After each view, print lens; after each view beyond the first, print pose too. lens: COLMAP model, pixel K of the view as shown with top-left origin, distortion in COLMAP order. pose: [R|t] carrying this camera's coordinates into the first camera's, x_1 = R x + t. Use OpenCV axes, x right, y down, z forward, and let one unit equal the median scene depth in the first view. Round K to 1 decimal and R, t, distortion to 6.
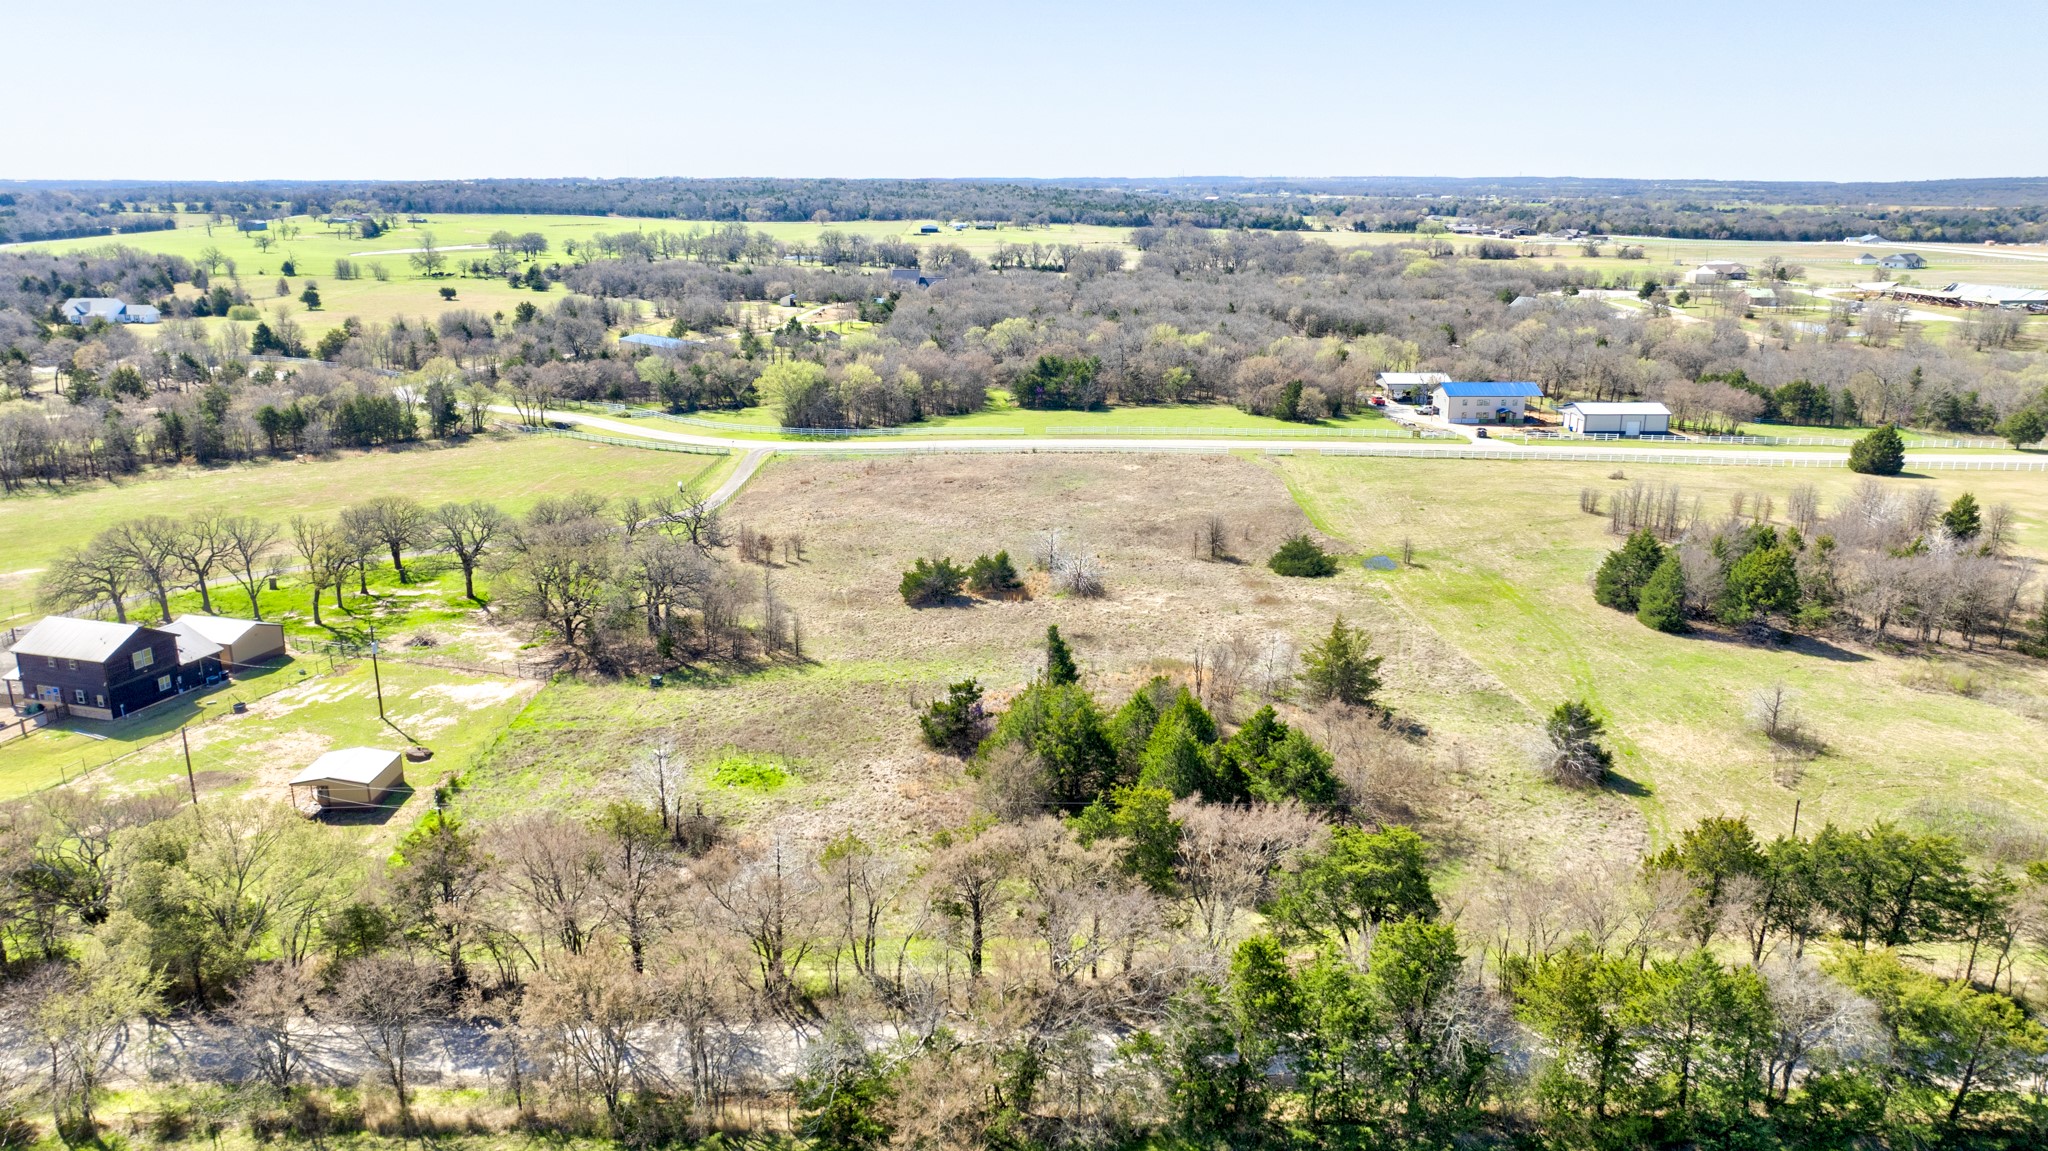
lens RADIAL K [[1444.6, 0, 1031.1], [0, 1444.6, 566.3], [0, 0, 1]] dist [-0.025004, 0.008637]
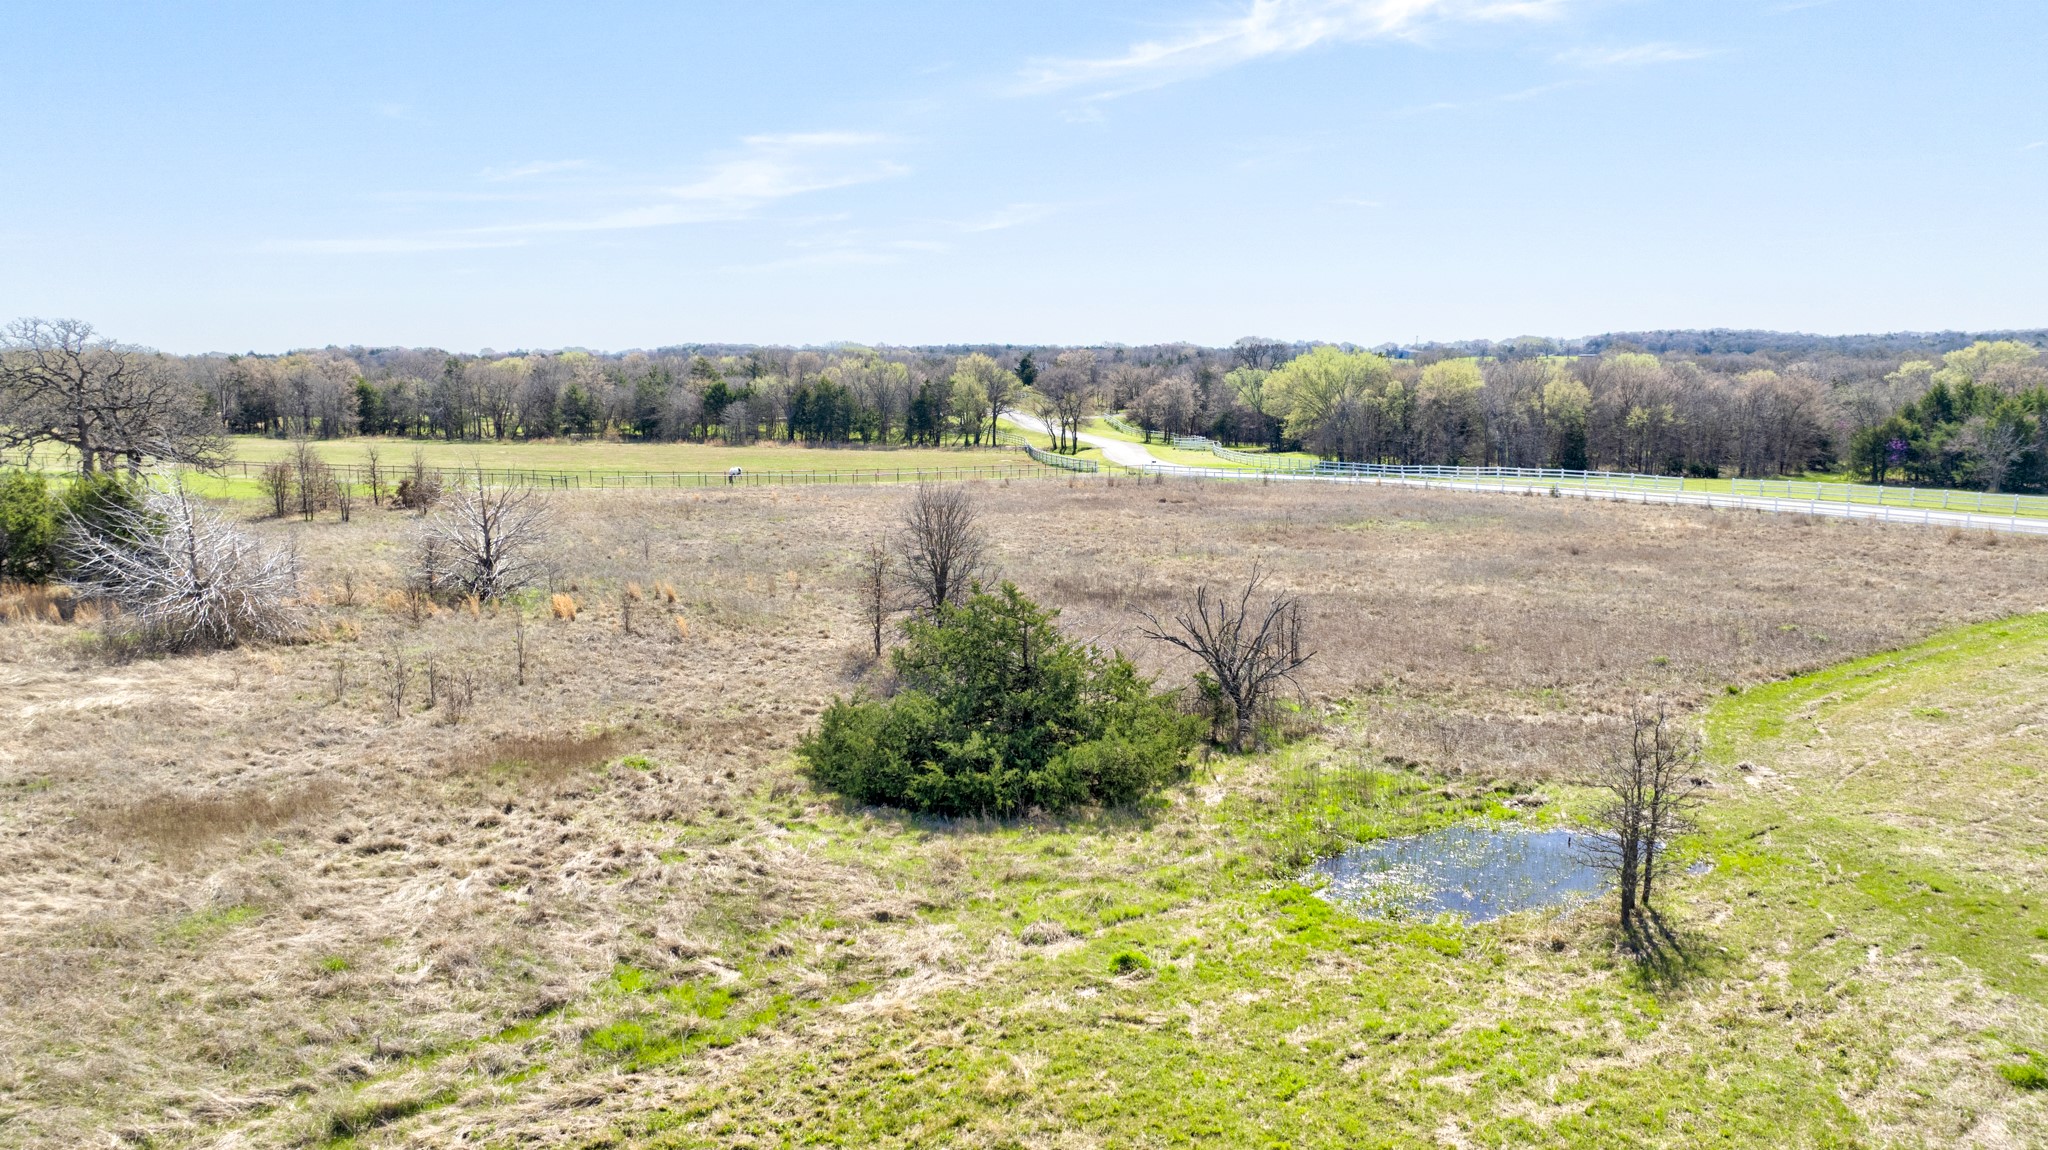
lens RADIAL K [[1445.9, 0, 1030.4], [0, 1445.9, 565.3], [0, 0, 1]] dist [-0.040398, 0.045473]
pose [[0.637706, 0.098238, -0.763990, 0.191496], [-0.197643, 0.979497, -0.039024, -0.010192], [0.744492, 0.175883, 0.644047, 0.511849]]
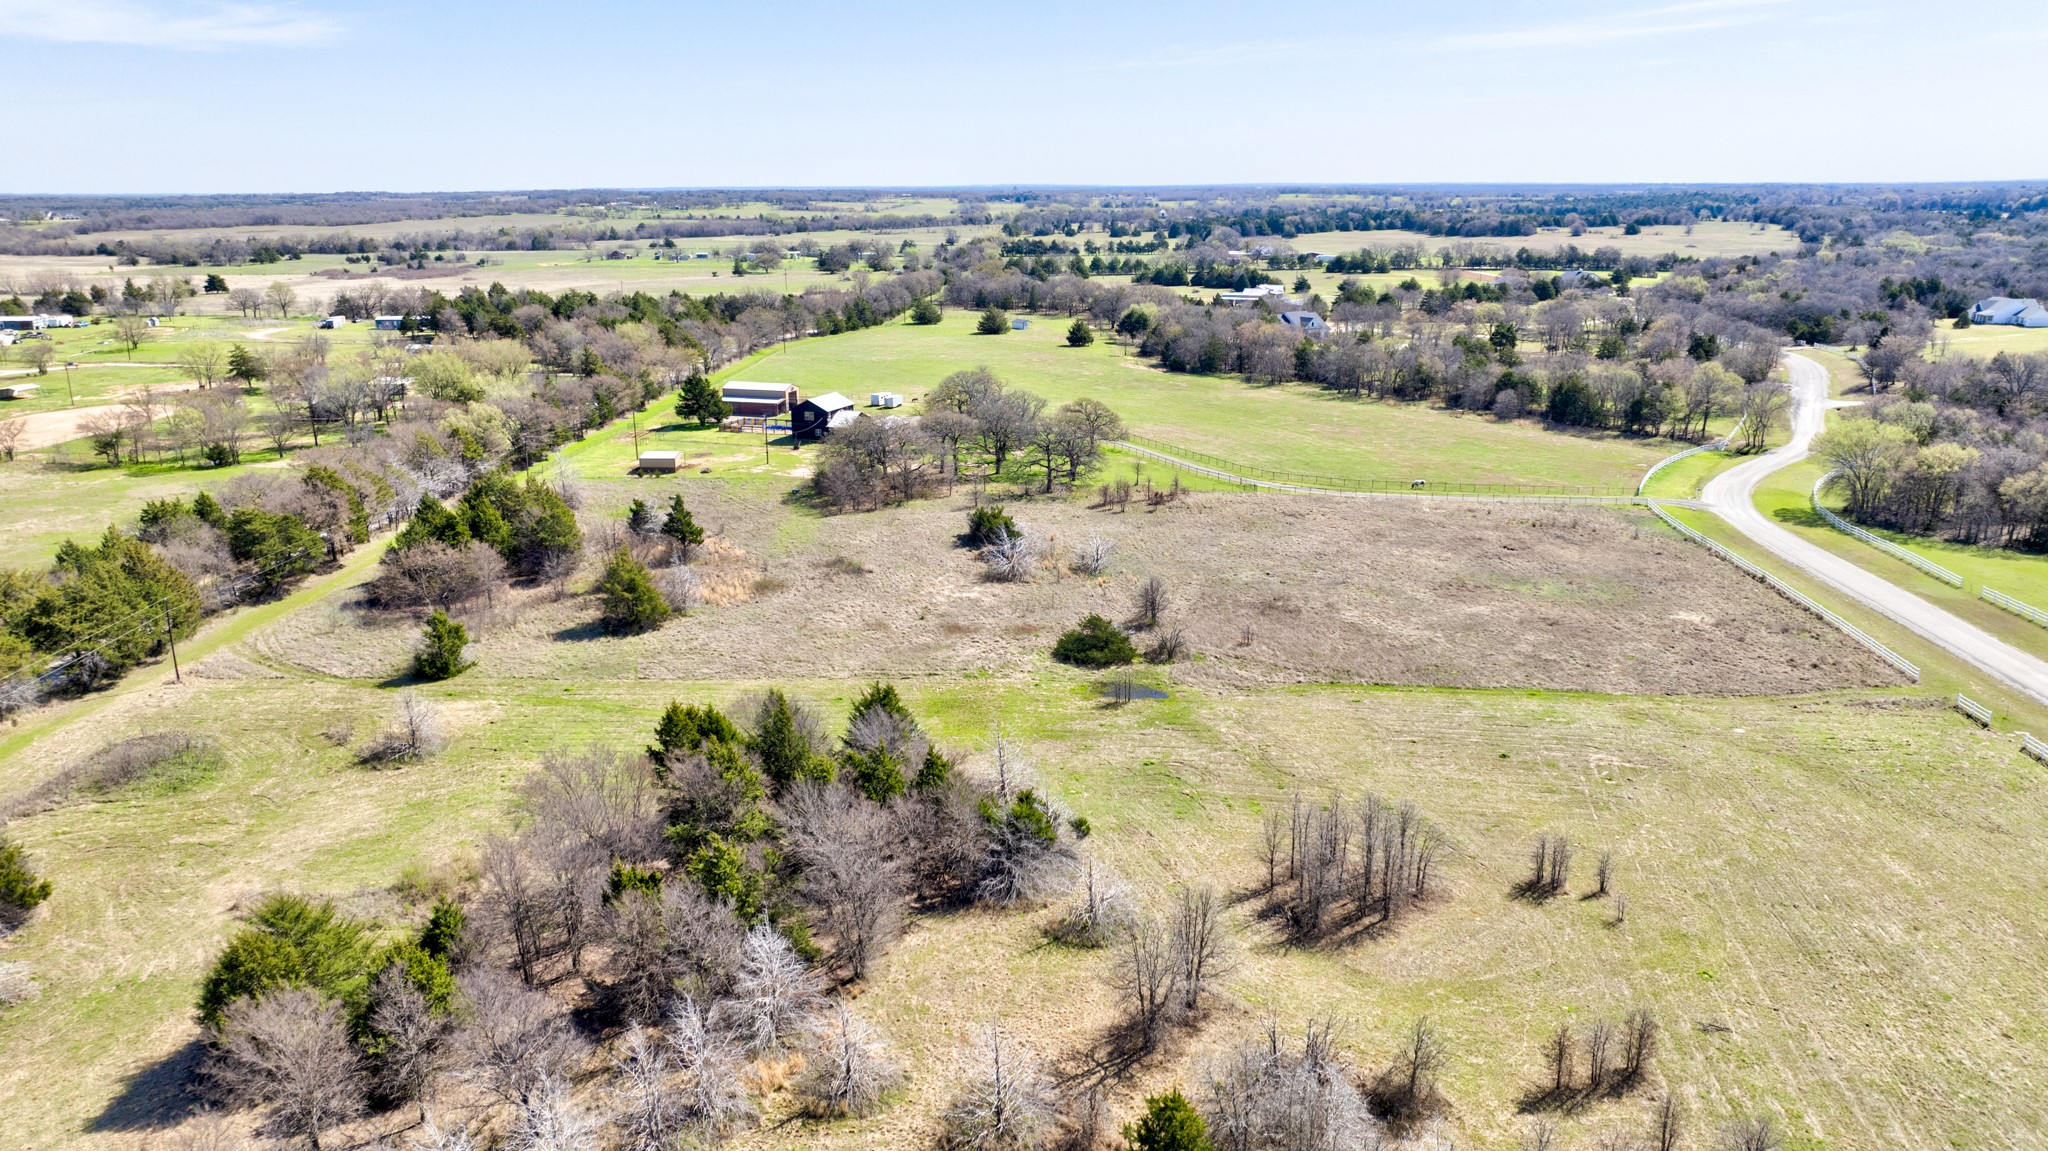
lens RADIAL K [[1453.2, 0, 1030.3], [0, 1453.2, 546.8], [0, 0, 1]] dist [-0.028994, 0.019856]
pose [[-0.073392, 0.242750, -0.967309, 0.568279], [-0.255664, 0.932933, 0.253521, -0.148487], [0.963976, 0.265912, -0.006408, 0.554363]]
